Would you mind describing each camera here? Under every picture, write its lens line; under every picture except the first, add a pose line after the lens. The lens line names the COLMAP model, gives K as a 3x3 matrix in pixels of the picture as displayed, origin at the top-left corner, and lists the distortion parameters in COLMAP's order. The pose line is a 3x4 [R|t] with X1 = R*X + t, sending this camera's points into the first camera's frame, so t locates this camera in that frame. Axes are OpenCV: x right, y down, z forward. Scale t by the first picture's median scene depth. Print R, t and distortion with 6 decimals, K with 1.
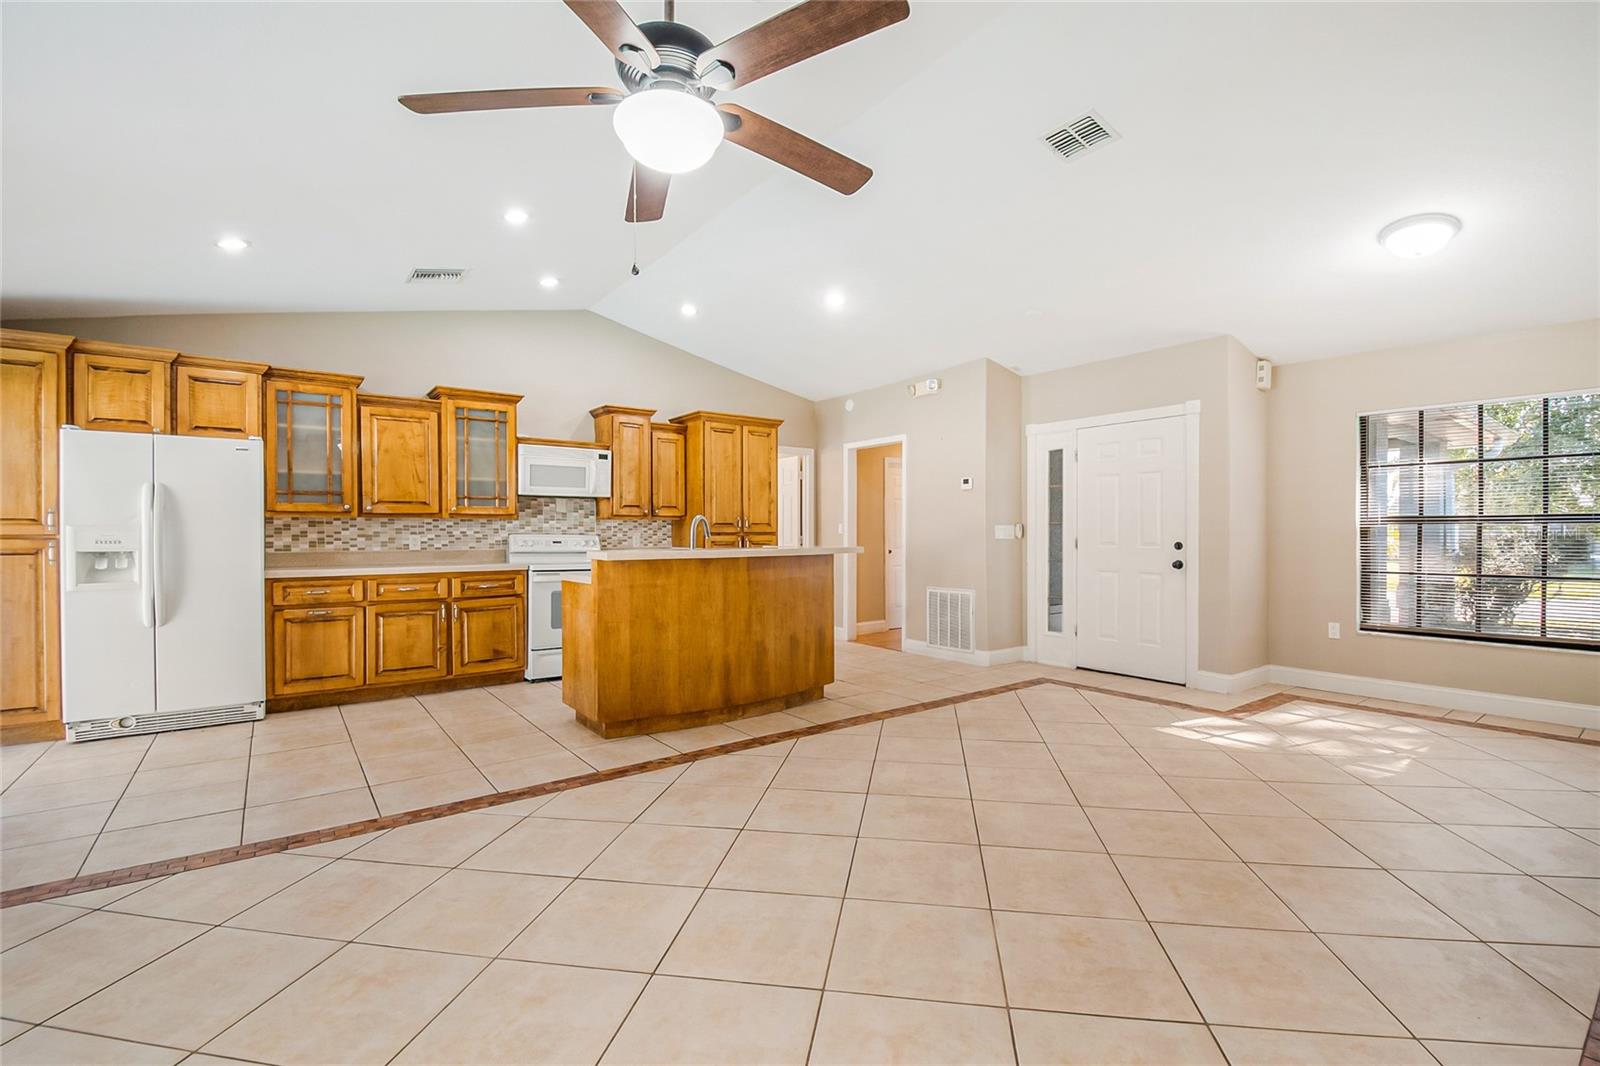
lens RADIAL K [[699.8, 0, 814.7], [0, 699.8, 533.5], [0, 0, 1]] dist [0.011999, -0.015180]
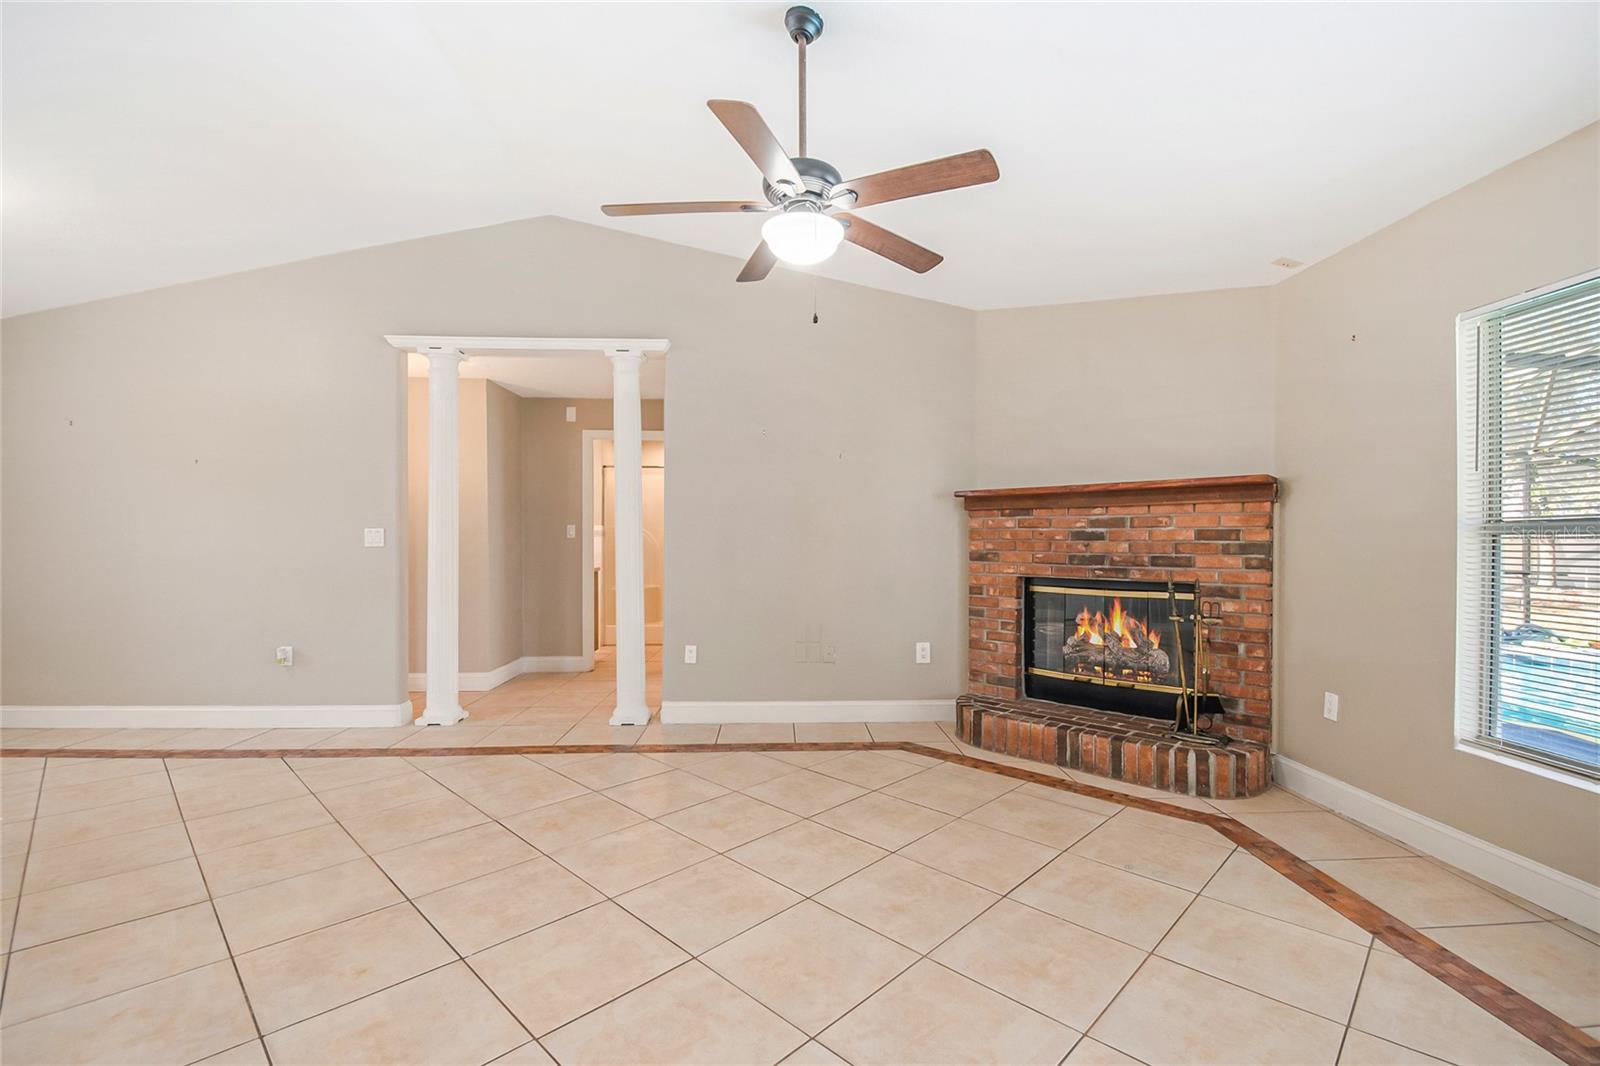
lens RADIAL K [[699.8, 0, 807.1], [0, 699.8, 548.5], [0, 0, 1]] dist [0.011999, -0.015180]
pose [[-0.820934, -0.005238, 0.570999, -0.326675], [0.000724, 0.999948, 0.010214, 0.001129], [-0.571023, 0.008798, -0.820887, 0.705410]]
